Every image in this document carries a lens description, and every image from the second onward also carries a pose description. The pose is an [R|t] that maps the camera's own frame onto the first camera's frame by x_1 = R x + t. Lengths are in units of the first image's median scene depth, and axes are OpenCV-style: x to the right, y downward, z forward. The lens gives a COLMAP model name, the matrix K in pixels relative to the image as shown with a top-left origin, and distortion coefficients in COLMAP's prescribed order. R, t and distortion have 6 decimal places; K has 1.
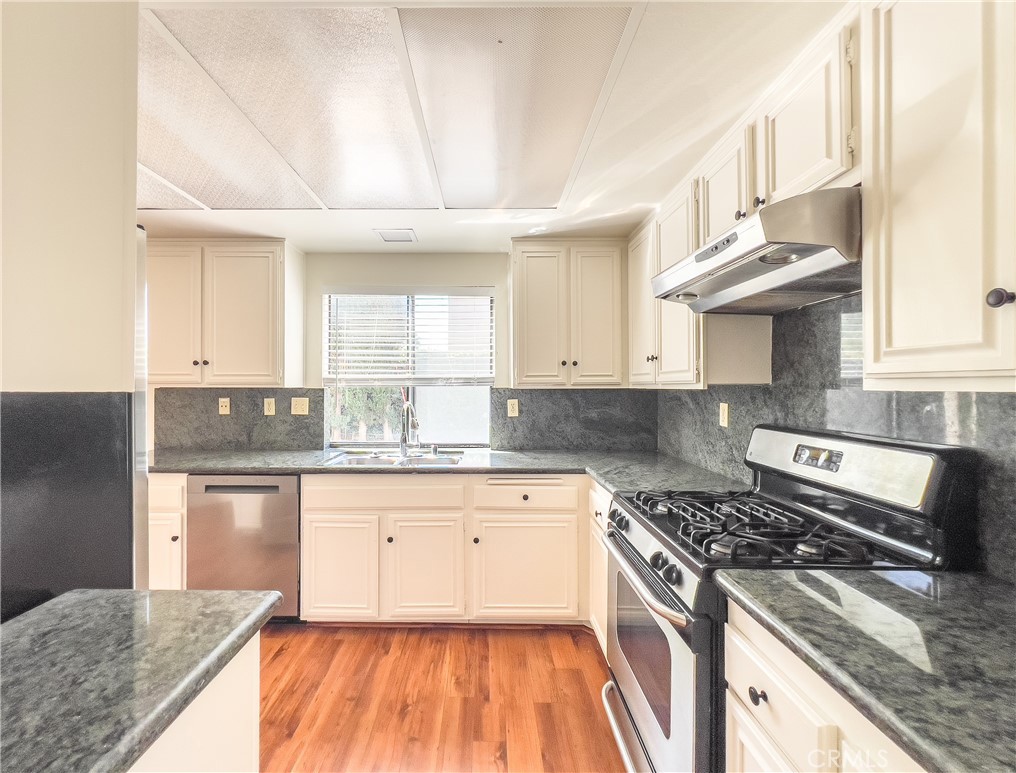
lens RADIAL K [[456.0, 0, 505.0], [0, 456.0, 383.7], [0, 0, 1]] dist [-0.000404, -0.000030]
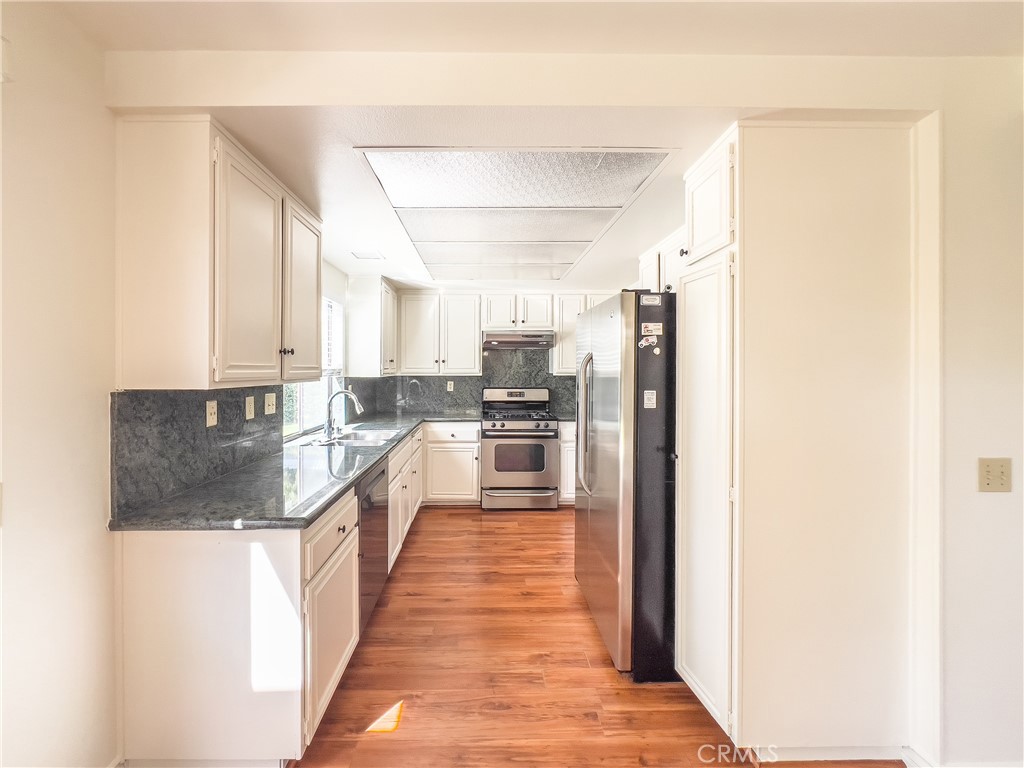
lens RADIAL K [[430.1, 0, 486.5], [0, 430.1, 369.6], [0, 0, 1]] dist [0.000535, 0.000167]
pose [[-0.023615, -0.002726, 0.999717, -1.277625], [-0.004580, 0.999986, 0.002619, -0.017815], [-0.999711, -0.004516, -0.023628, 0.638467]]
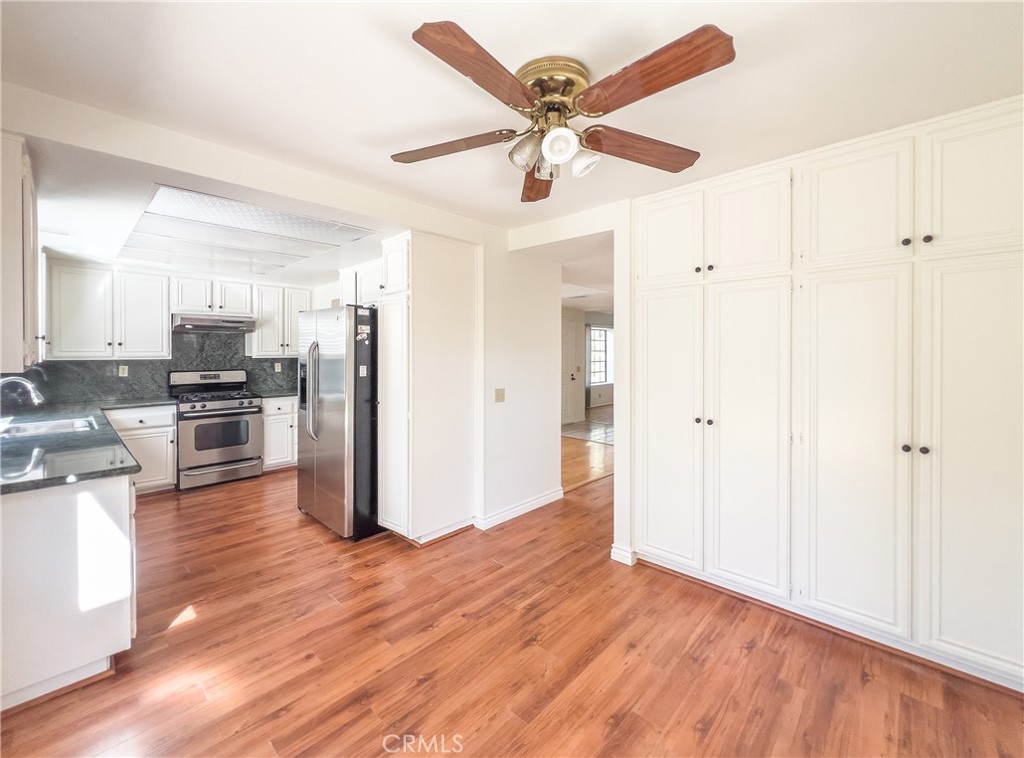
lens RADIAL K [[425.2, 0, 502.6], [0, 425.2, 351.9], [0, 0, 1]] dist [0.000200, -0.000147]
pose [[-0.725206, -0.003612, 0.688522, -1.619579], [-0.003406, 0.999993, 0.001658, -0.023590], [-0.688523, -0.001143, -0.725213, 0.903880]]
